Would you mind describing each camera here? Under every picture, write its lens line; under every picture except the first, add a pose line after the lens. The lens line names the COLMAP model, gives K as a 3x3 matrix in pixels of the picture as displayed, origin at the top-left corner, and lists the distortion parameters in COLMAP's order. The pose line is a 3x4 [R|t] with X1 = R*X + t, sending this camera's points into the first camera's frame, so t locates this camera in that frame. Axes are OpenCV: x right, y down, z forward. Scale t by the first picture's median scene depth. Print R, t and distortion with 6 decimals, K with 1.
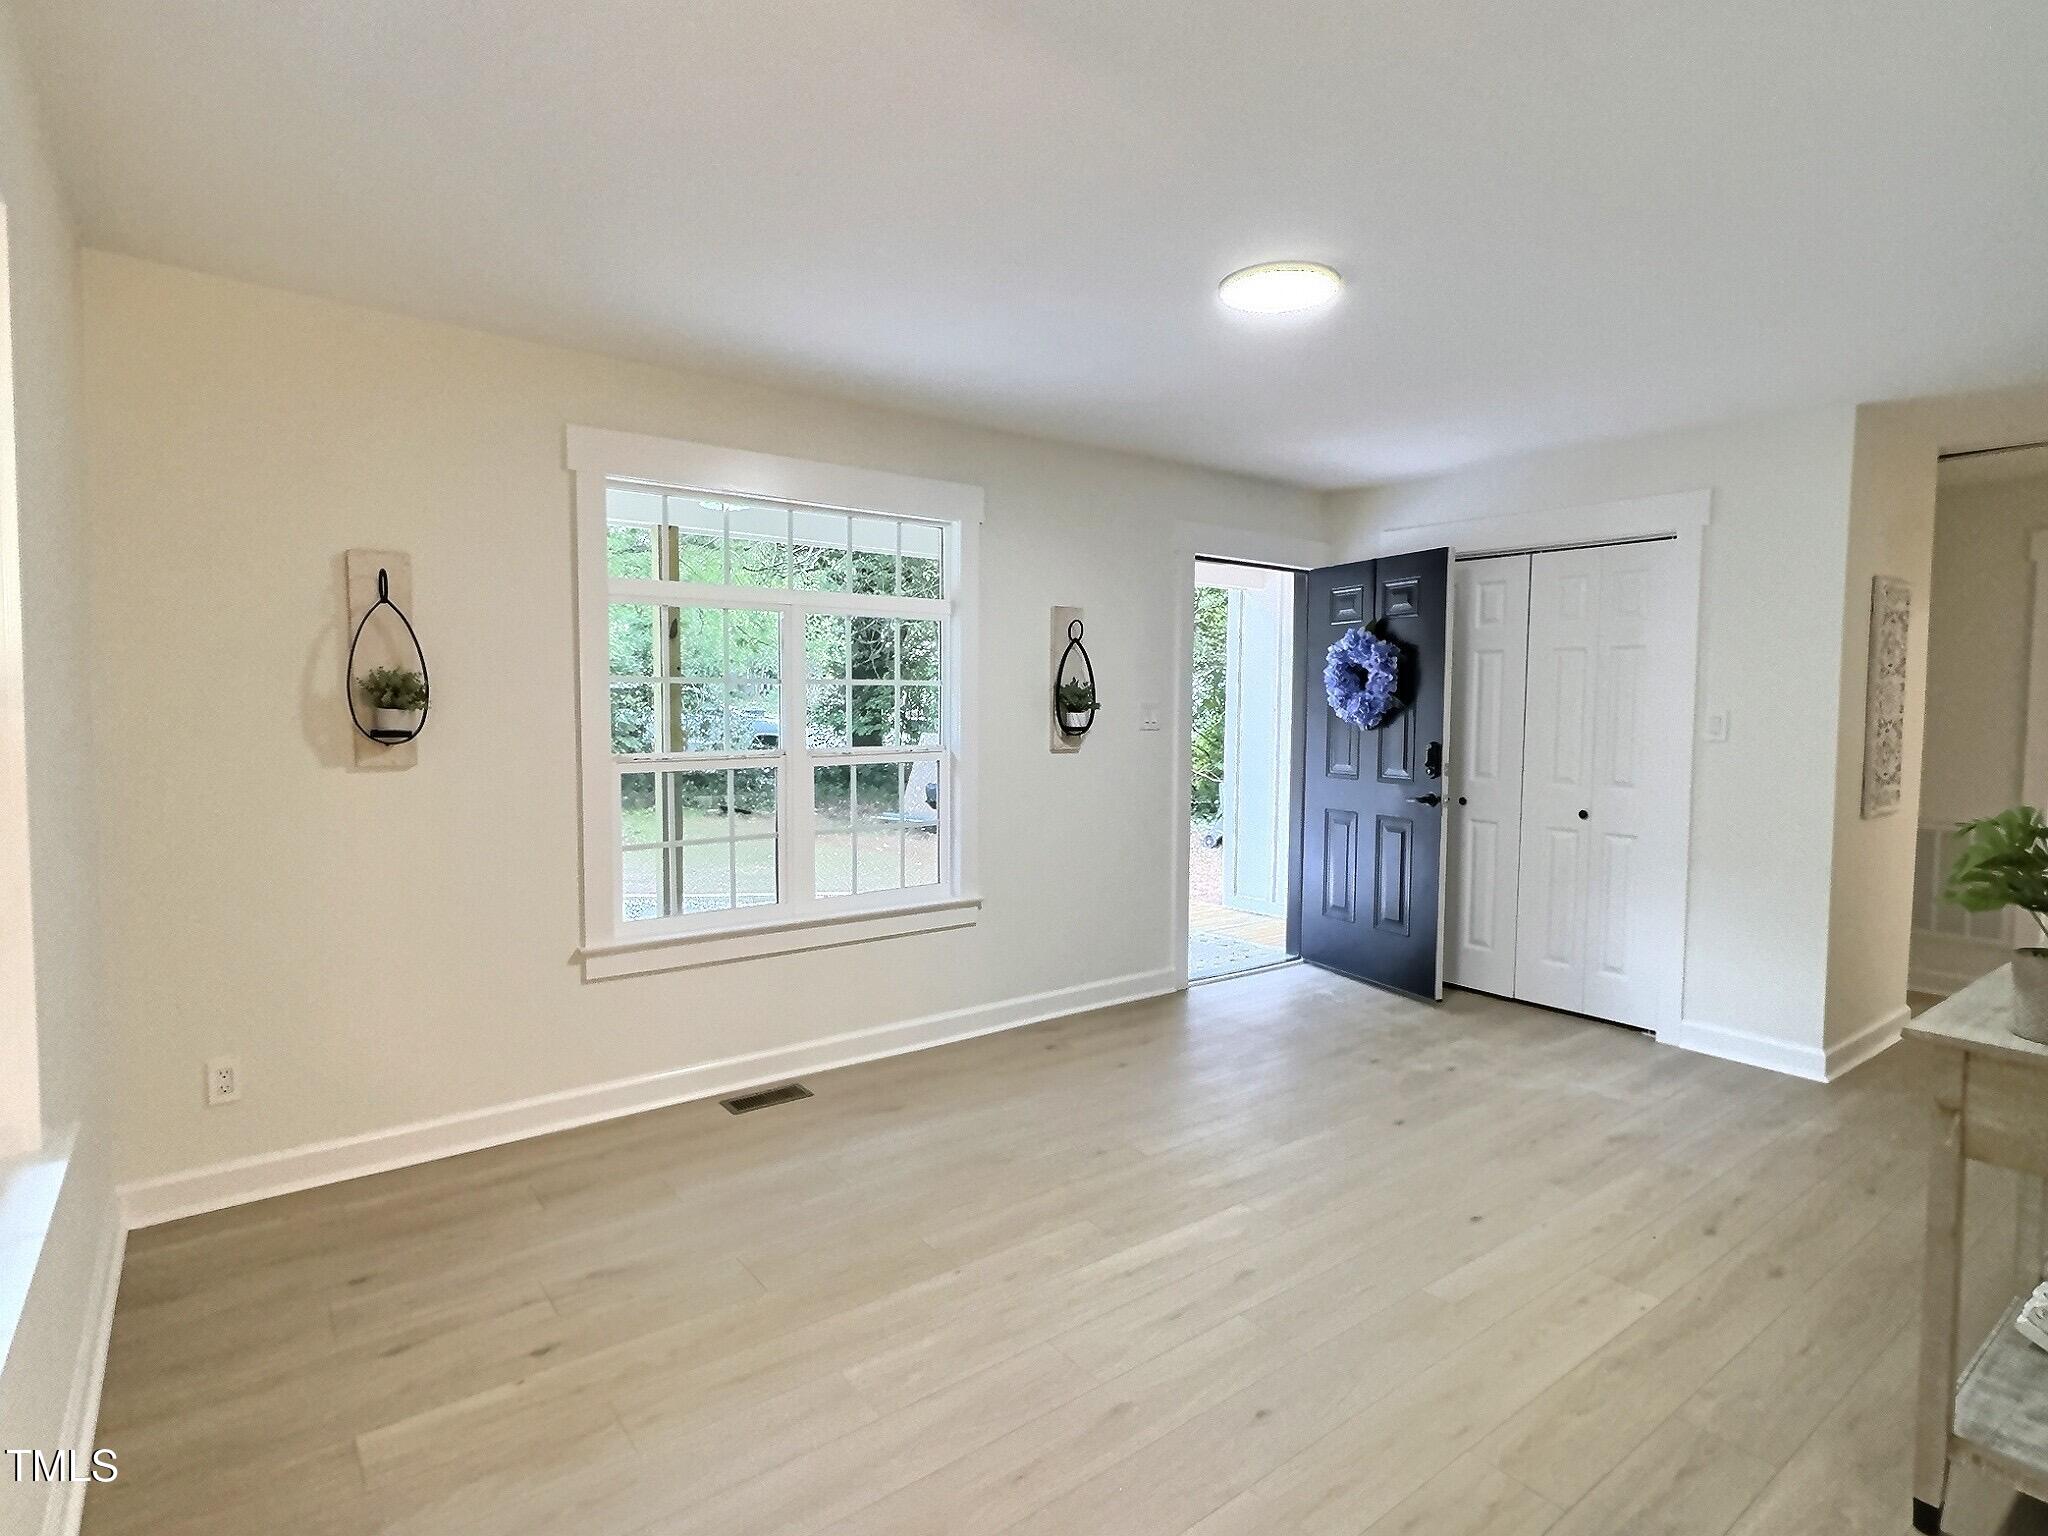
lens RADIAL K [[1062.4, 0, 1023.6], [0, 1062.4, 764.3], [0, 0, 1]] dist [-0.002216, 0.001790]
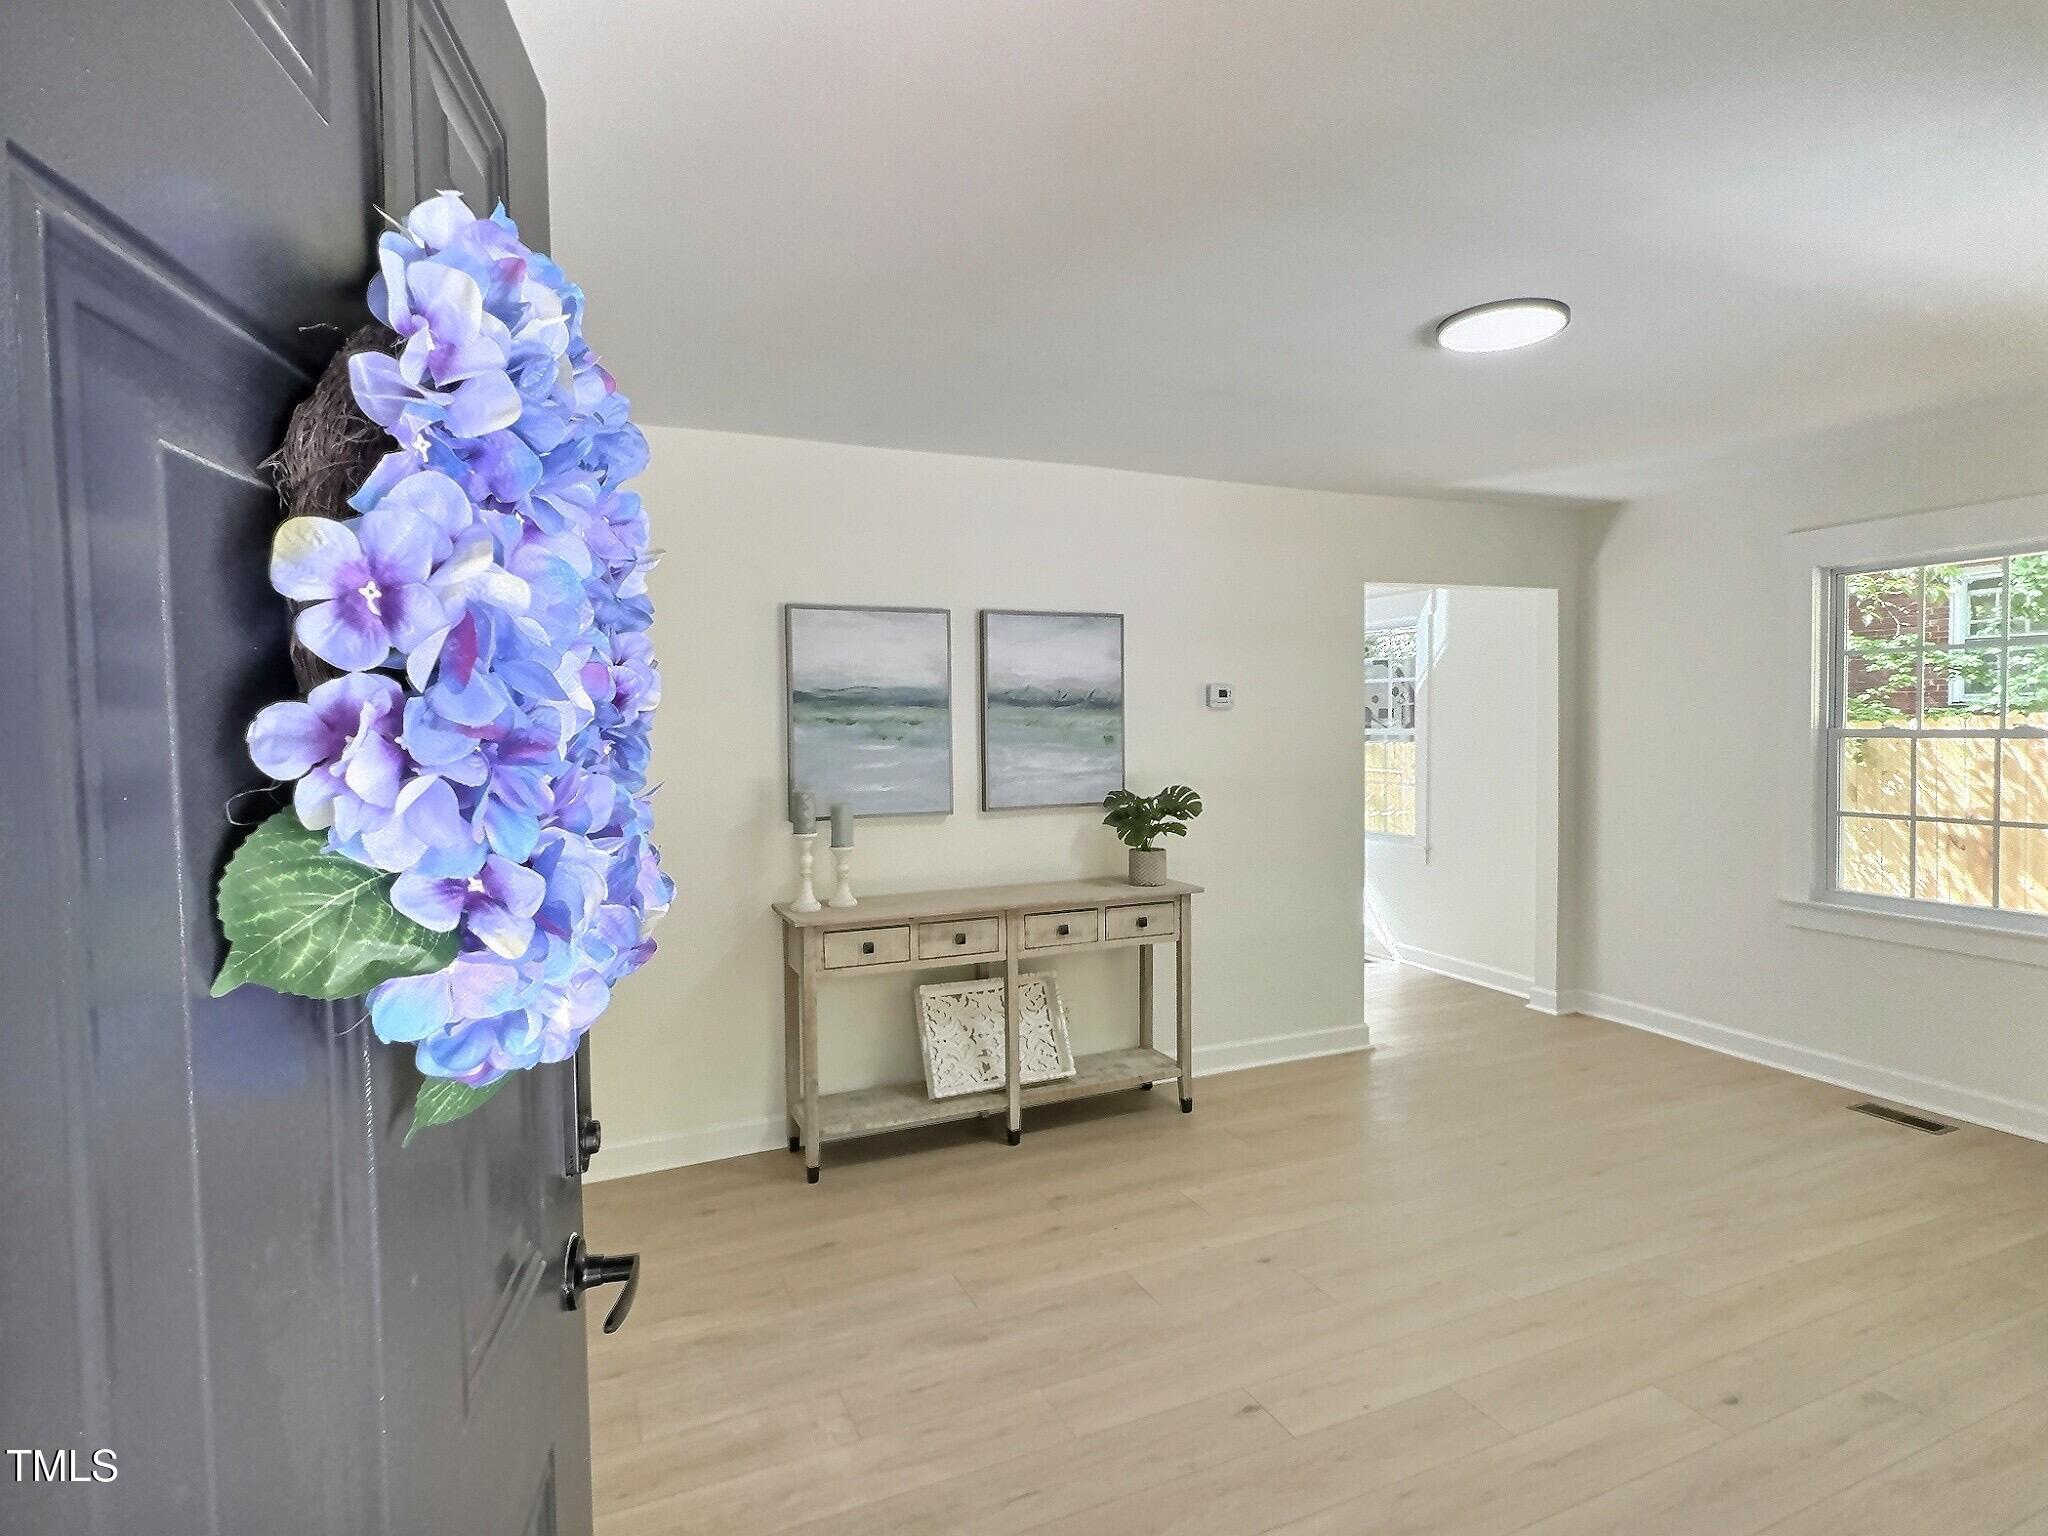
lens RADIAL K [[1062.4, 0, 1023.6], [0, 1062.4, 764.3], [0, 0, 1]] dist [-0.002216, 0.001790]
pose [[-0.973936, -0.008923, 0.226648, 0.377094], [0.015390, 0.994324, 0.105278, -0.134061], [-0.226301, 0.106022, -0.968270, 1.758550]]
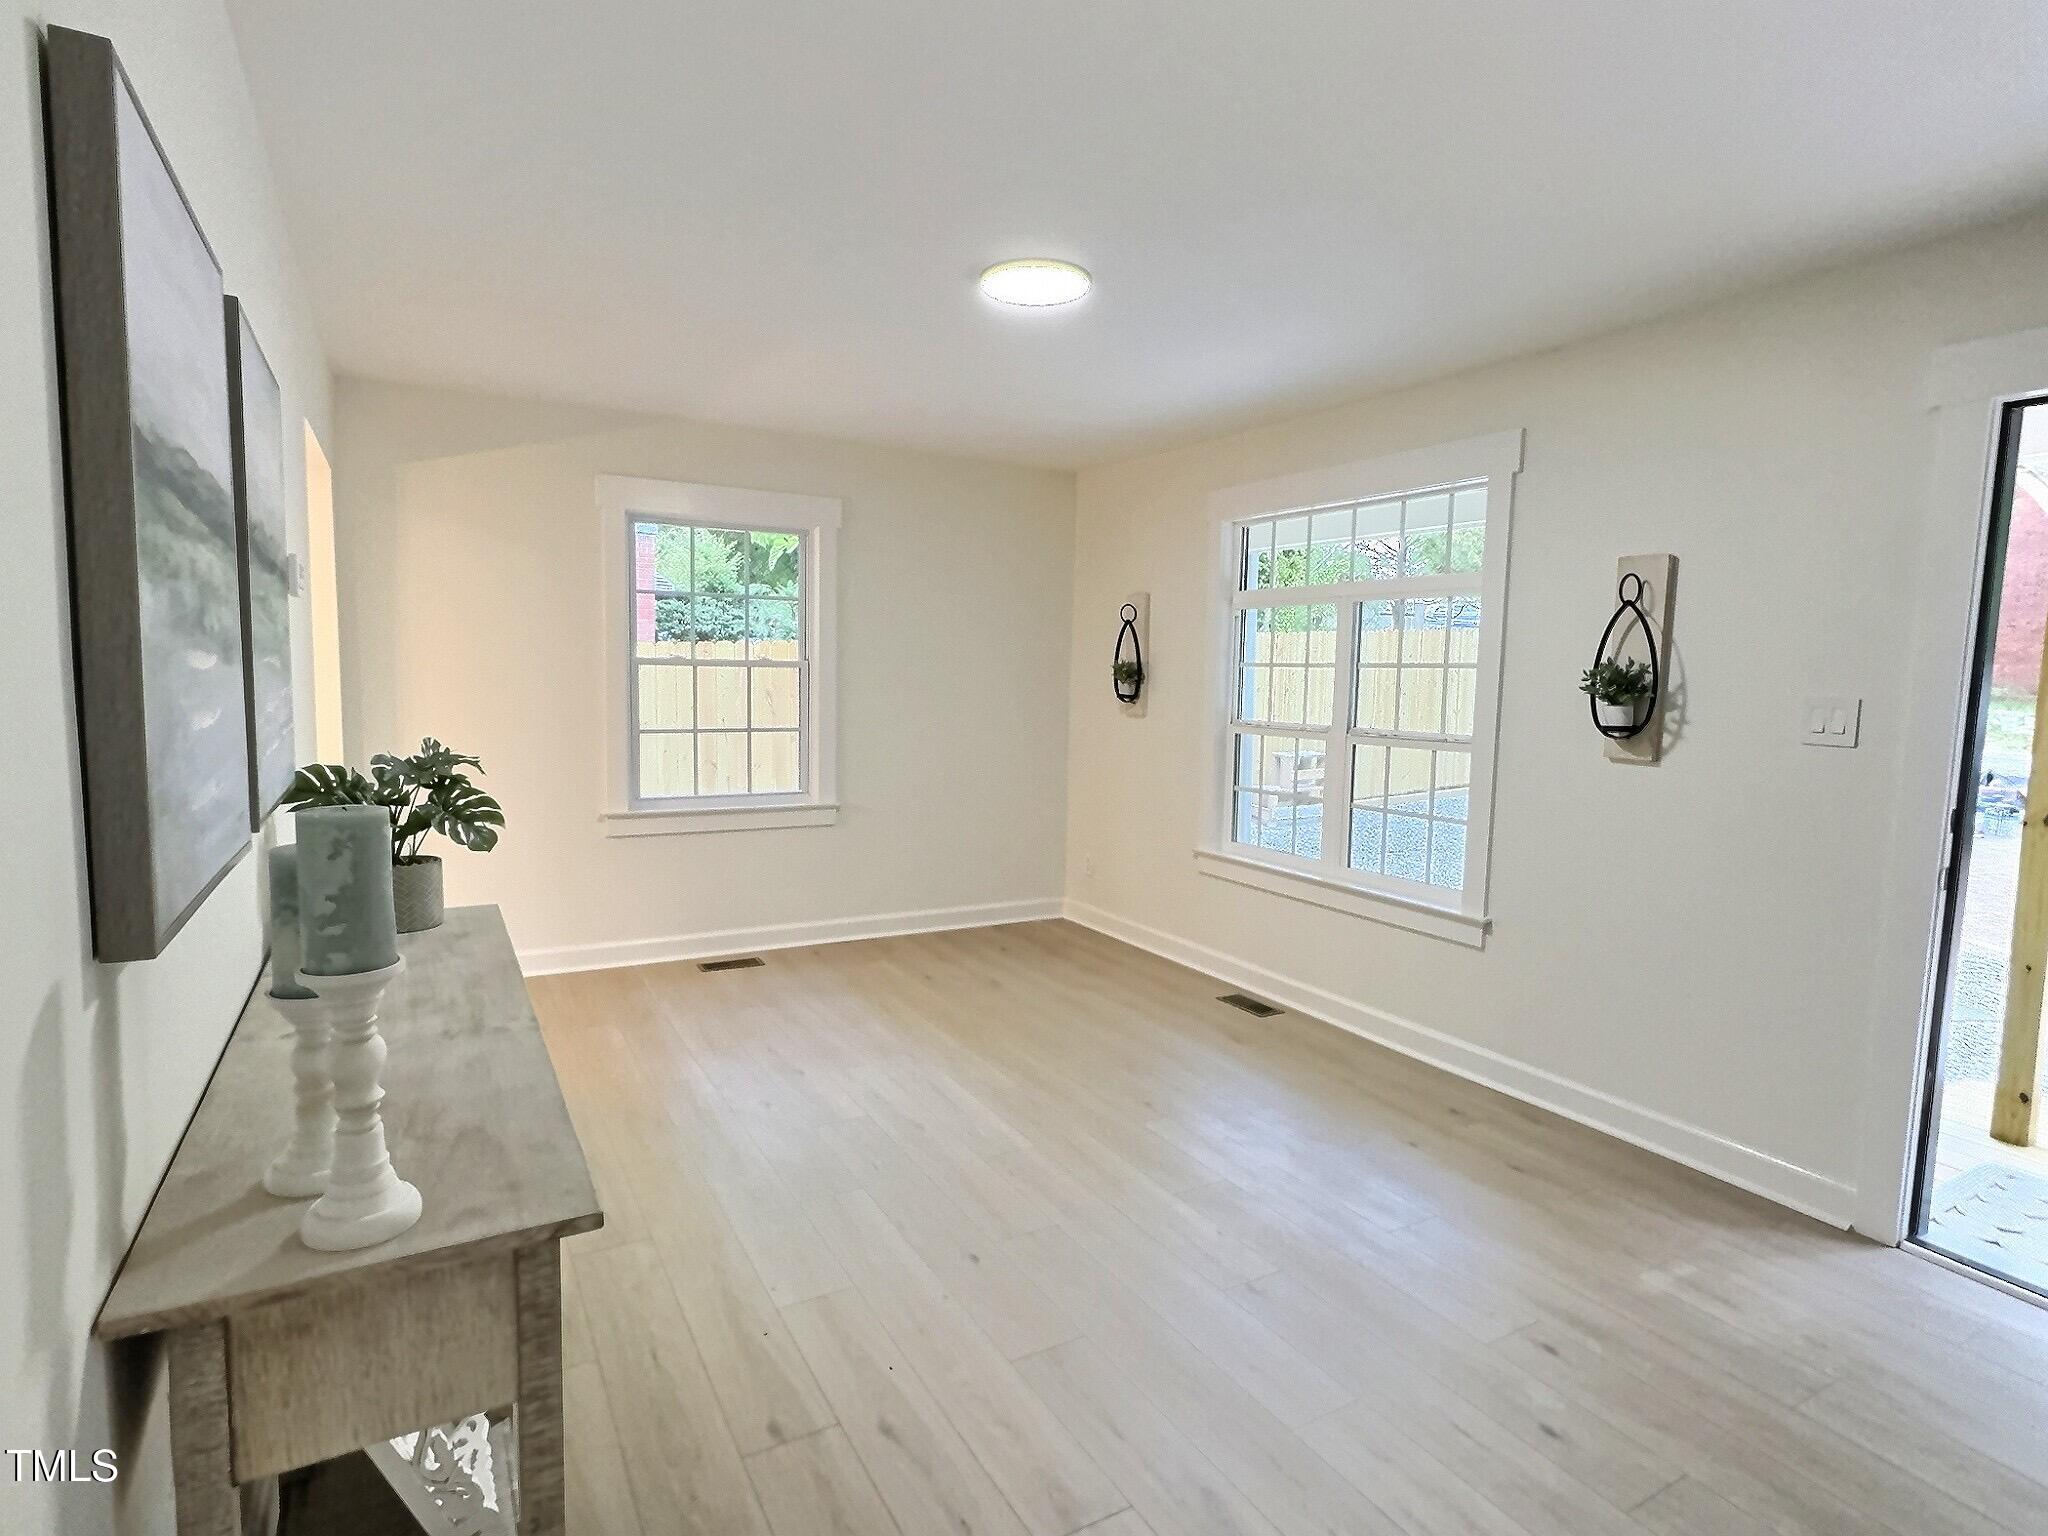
lens RADIAL K [[1062.4, 0, 1023.6], [0, 1062.4, 764.3], [0, 0, 1]] dist [-0.002216, 0.001790]
pose [[-0.122258, 0.079898, -0.989277, 1.121819], [-0.086581, 0.992096, 0.090826, -0.057130], [0.988715, 0.096757, -0.114374, 0.978054]]
